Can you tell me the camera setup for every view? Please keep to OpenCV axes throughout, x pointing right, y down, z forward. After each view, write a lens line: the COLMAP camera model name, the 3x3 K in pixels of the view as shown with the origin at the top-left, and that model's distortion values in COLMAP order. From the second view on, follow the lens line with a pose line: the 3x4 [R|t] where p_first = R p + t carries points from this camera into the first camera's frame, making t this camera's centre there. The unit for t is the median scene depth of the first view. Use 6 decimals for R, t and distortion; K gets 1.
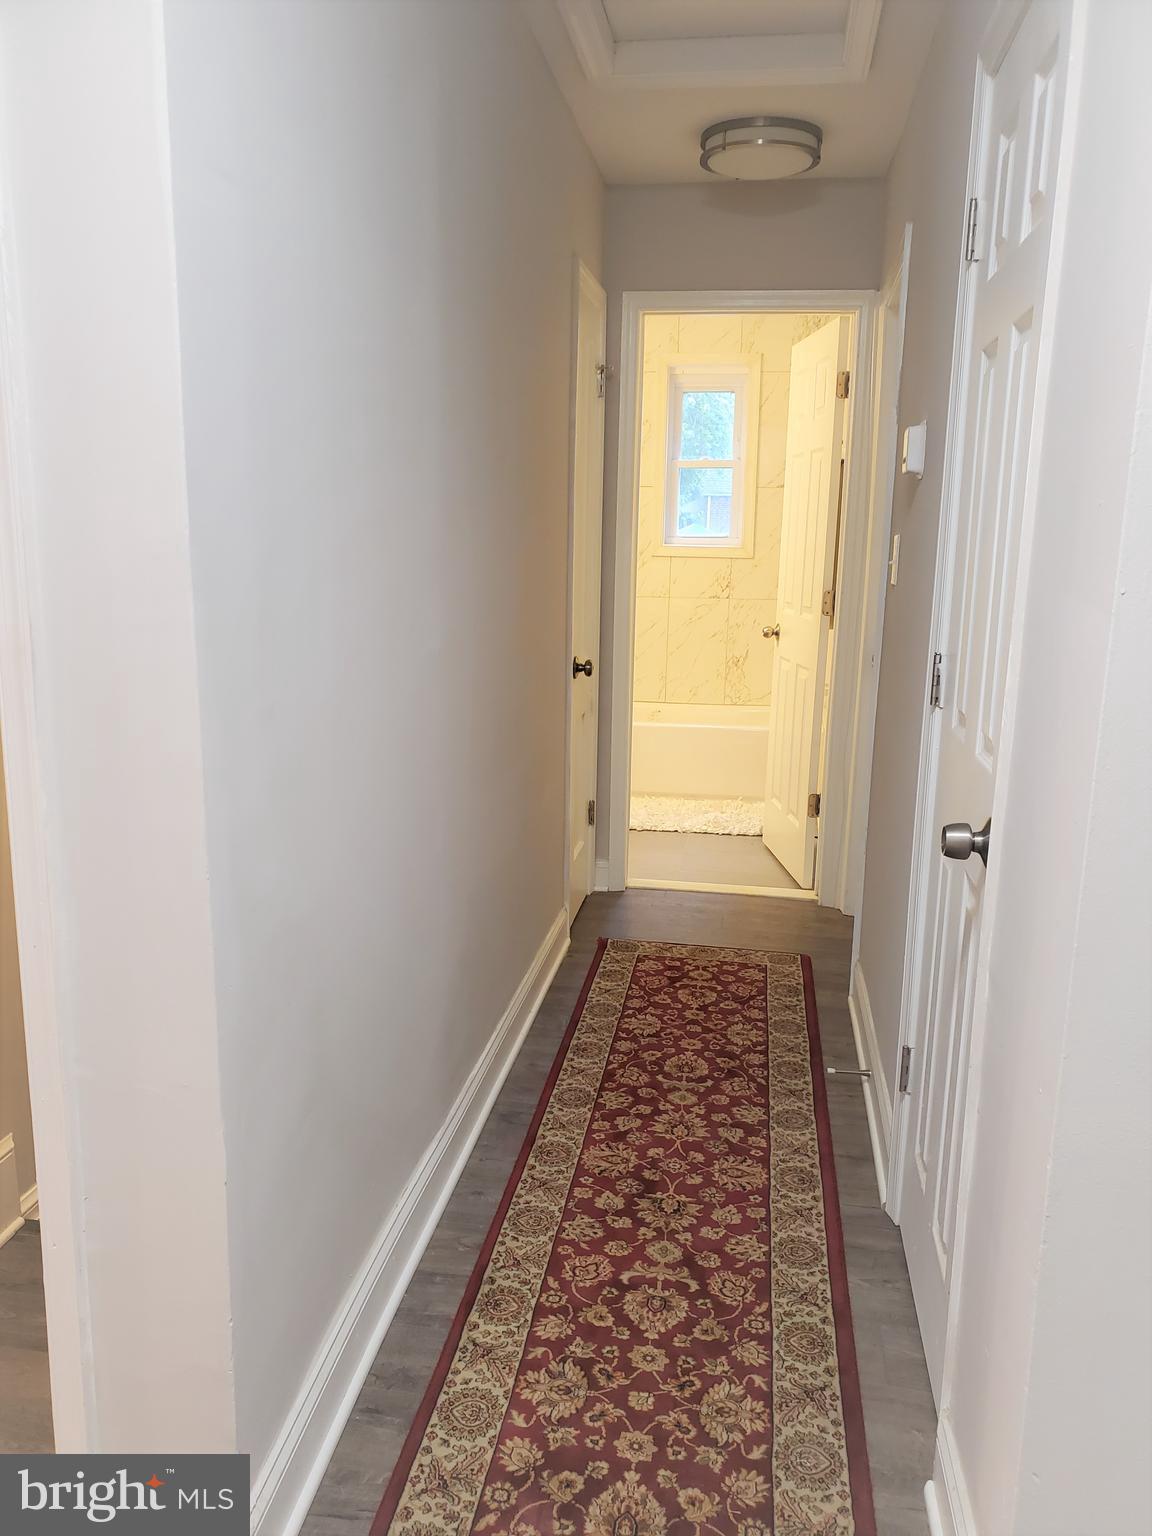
lens RADIAL K [[1207.6, 0, 574.2], [0, 1207.6, 766.1], [0, 0, 1]] dist [0.038150, -0.031890]
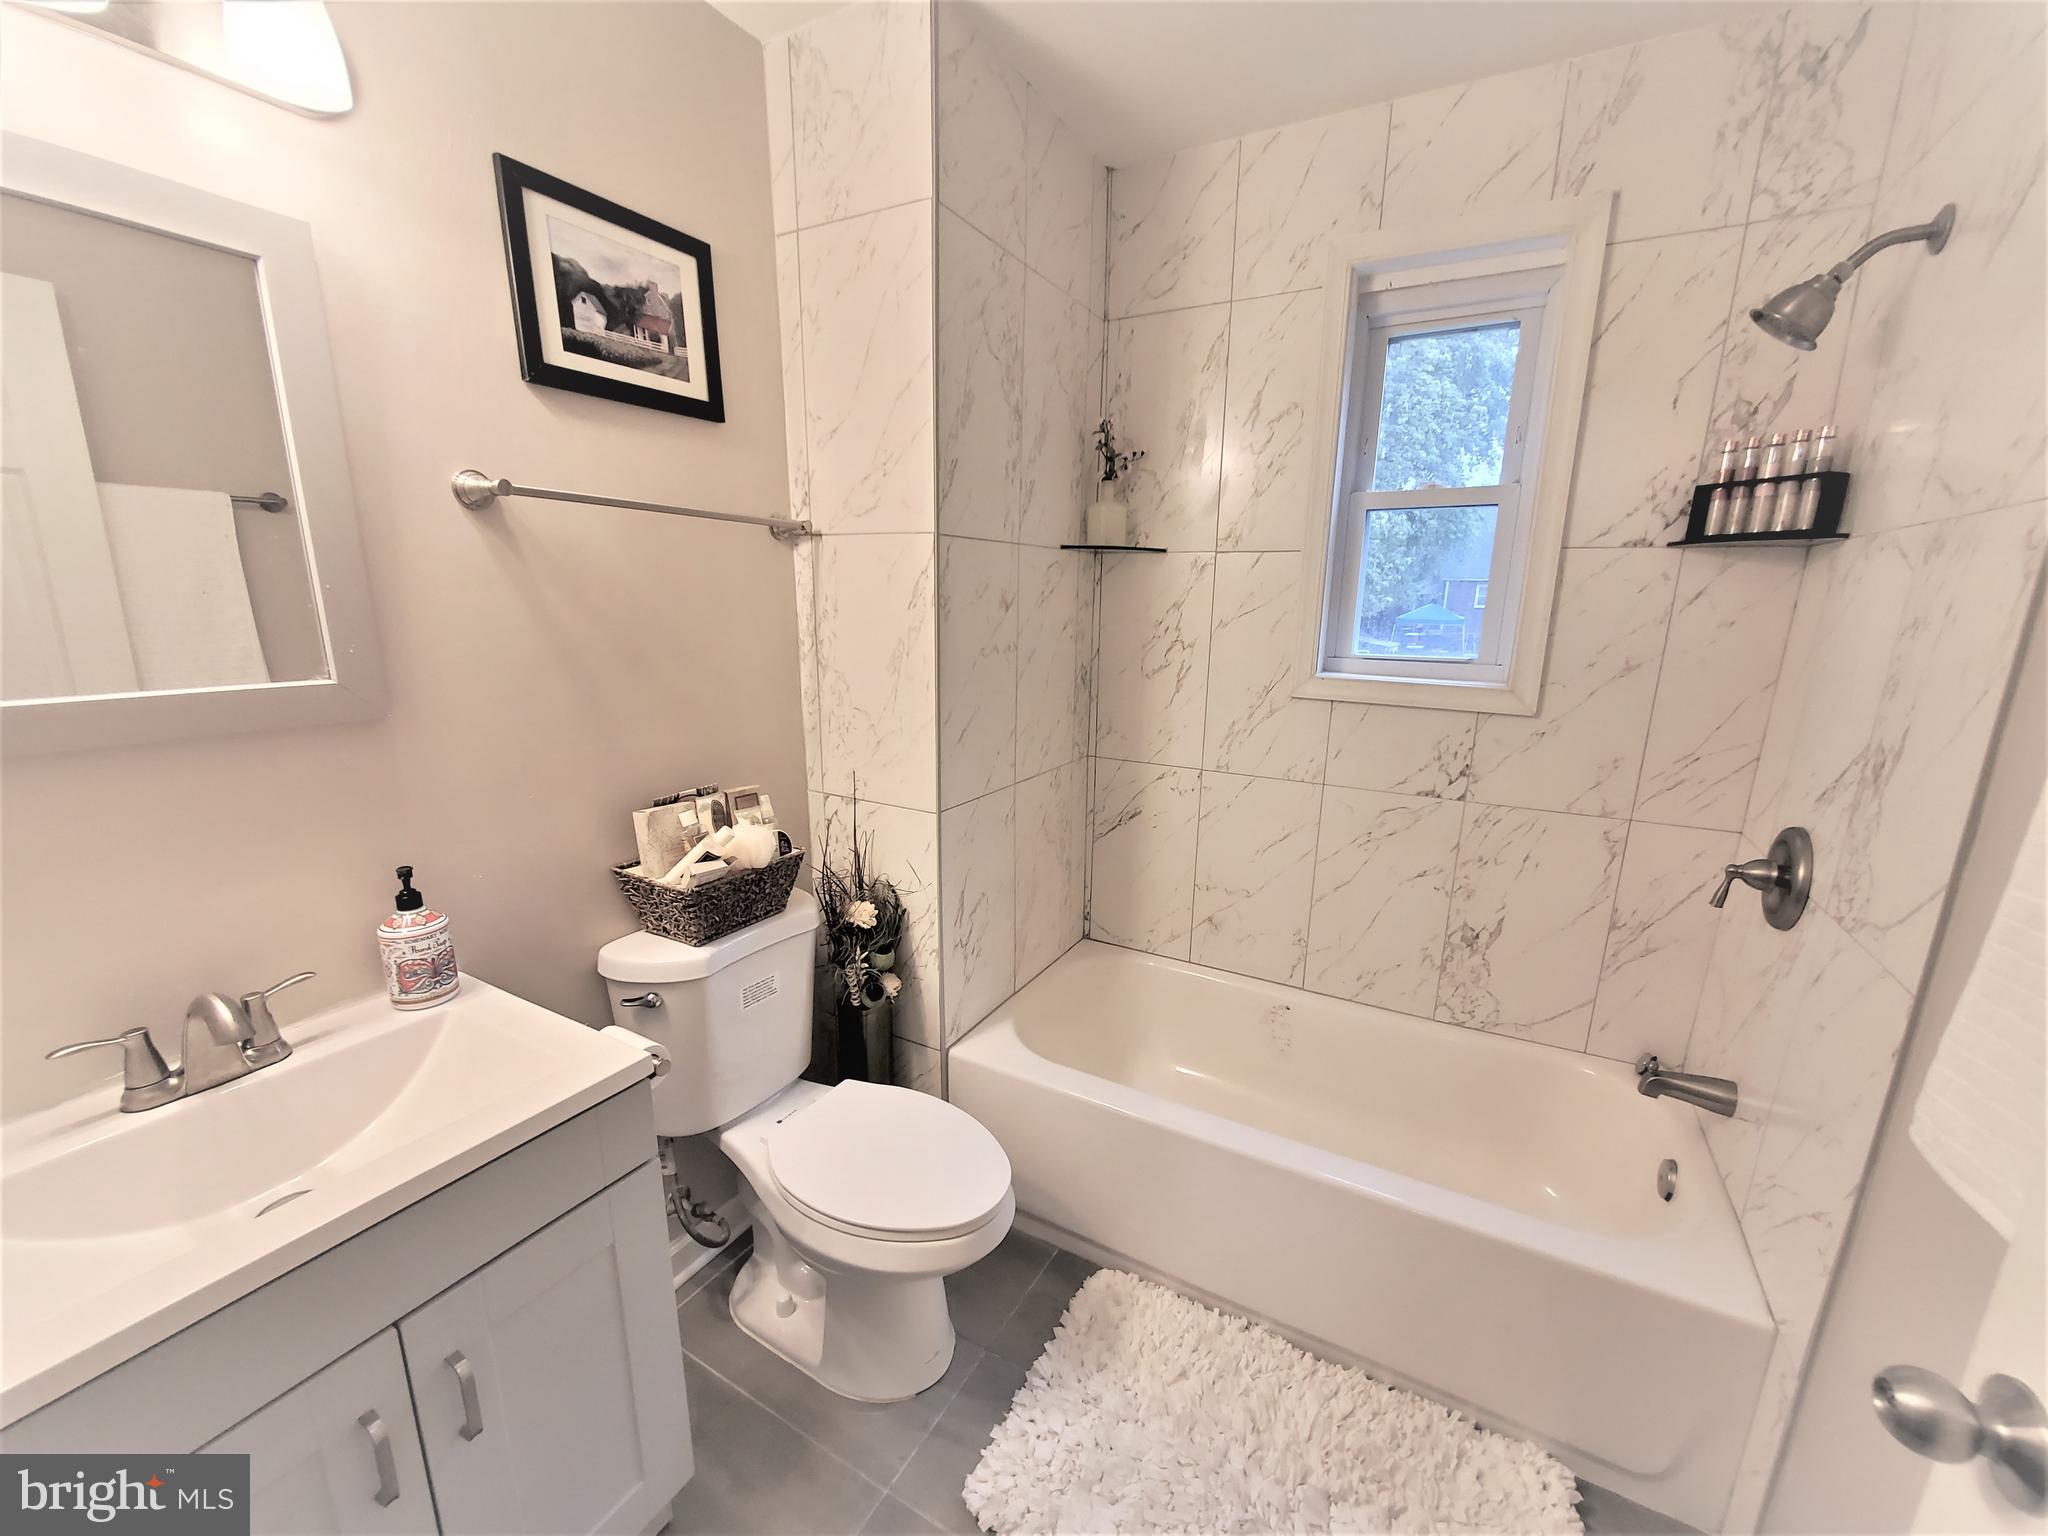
lens RADIAL K [[819.8, 0, 1035.3], [0, 819.8, 777.1], [0, 0, 1]] dist [-0.001920, -0.001465]
pose [[0.935215, 0.076434, -0.345731, 0.084679], [-0.068212, 0.997025, 0.035904, -0.147914], [0.347447, -0.009995, 0.937646, 0.669015]]
